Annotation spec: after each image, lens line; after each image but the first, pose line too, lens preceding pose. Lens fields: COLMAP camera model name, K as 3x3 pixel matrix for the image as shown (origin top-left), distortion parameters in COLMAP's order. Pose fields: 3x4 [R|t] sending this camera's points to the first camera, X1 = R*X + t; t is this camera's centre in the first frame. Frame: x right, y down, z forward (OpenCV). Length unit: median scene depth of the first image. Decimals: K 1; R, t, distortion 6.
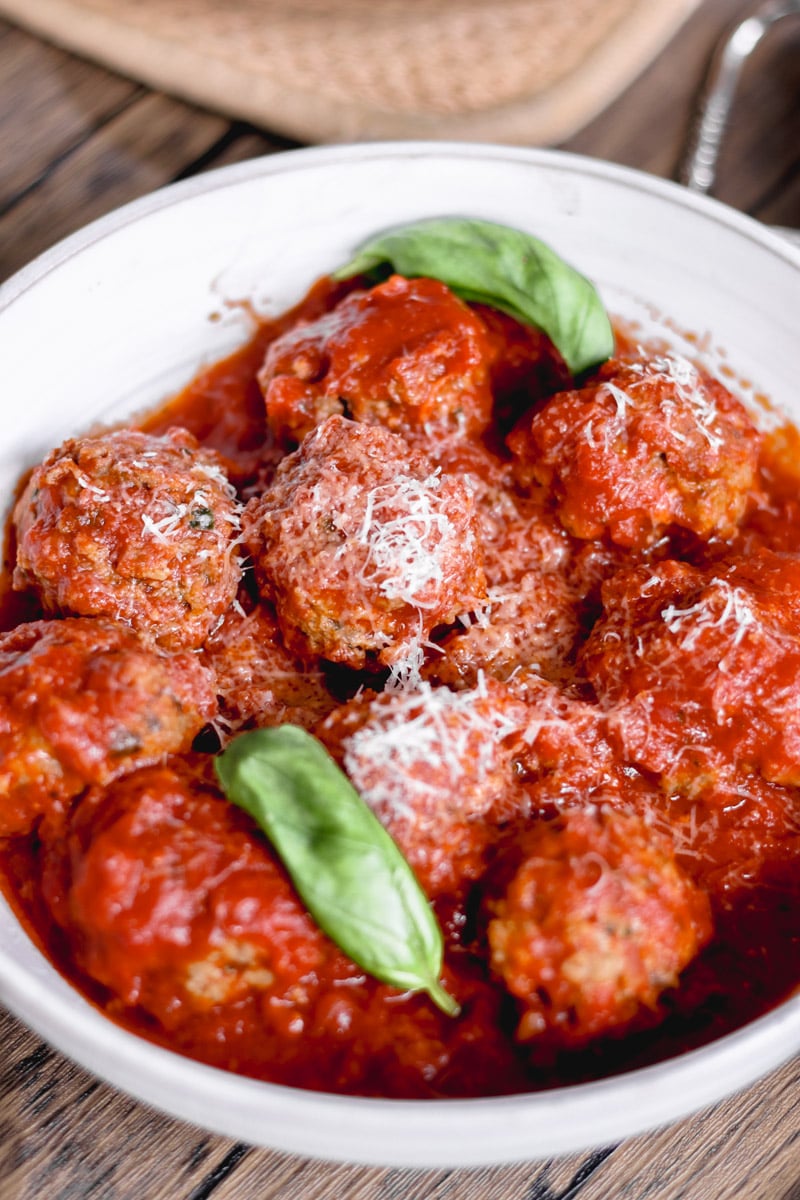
lens RADIAL K [[3146.2, 0, 389.6], [0, 3146.2, 595.9], [0, 0, 1]] dist [-0.124342, 0.000000]
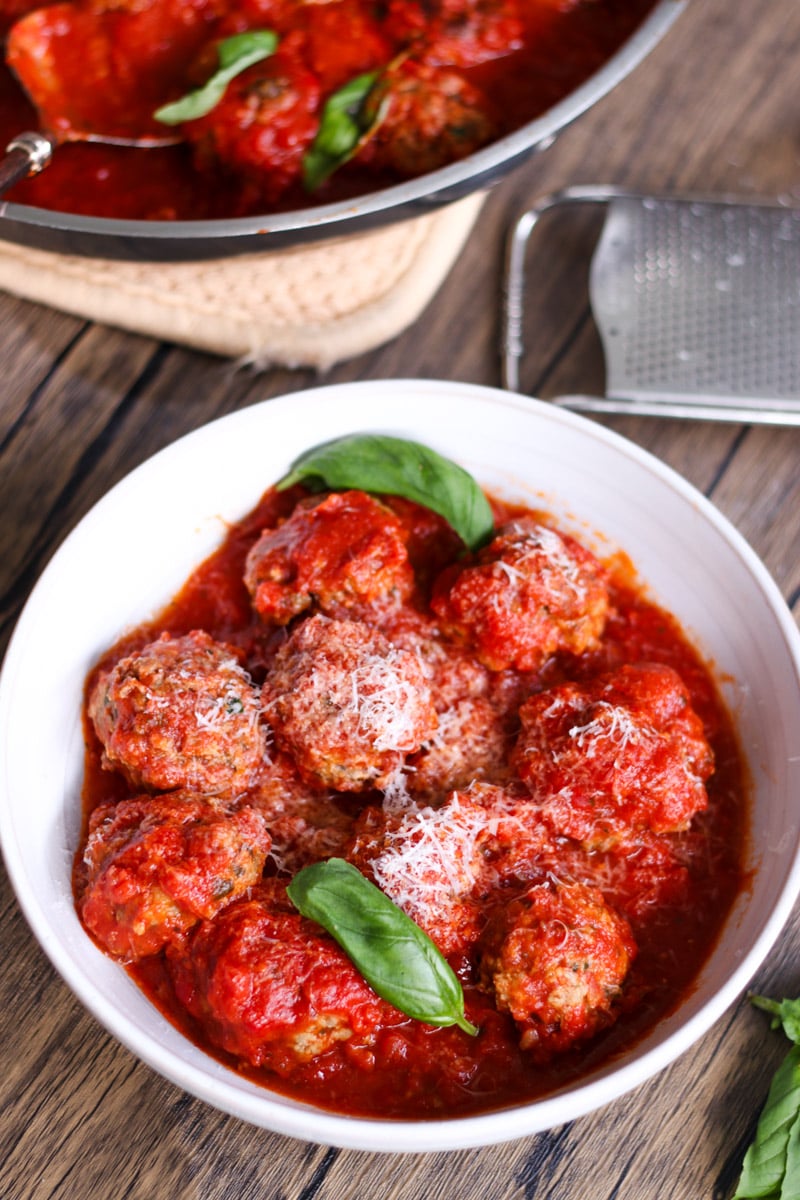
lens RADIAL K [[3146.2, 0, 403.4], [0, 3146.2, 593.9], [0, 0, 1]] dist [-0.124342, 0.000000]
pose [[0.982029, -0.154316, 0.108650, -0.135496], [0.138467, 0.980307, 0.140799, -0.271614], [-0.128238, -0.123225, 0.984058, -0.404740]]
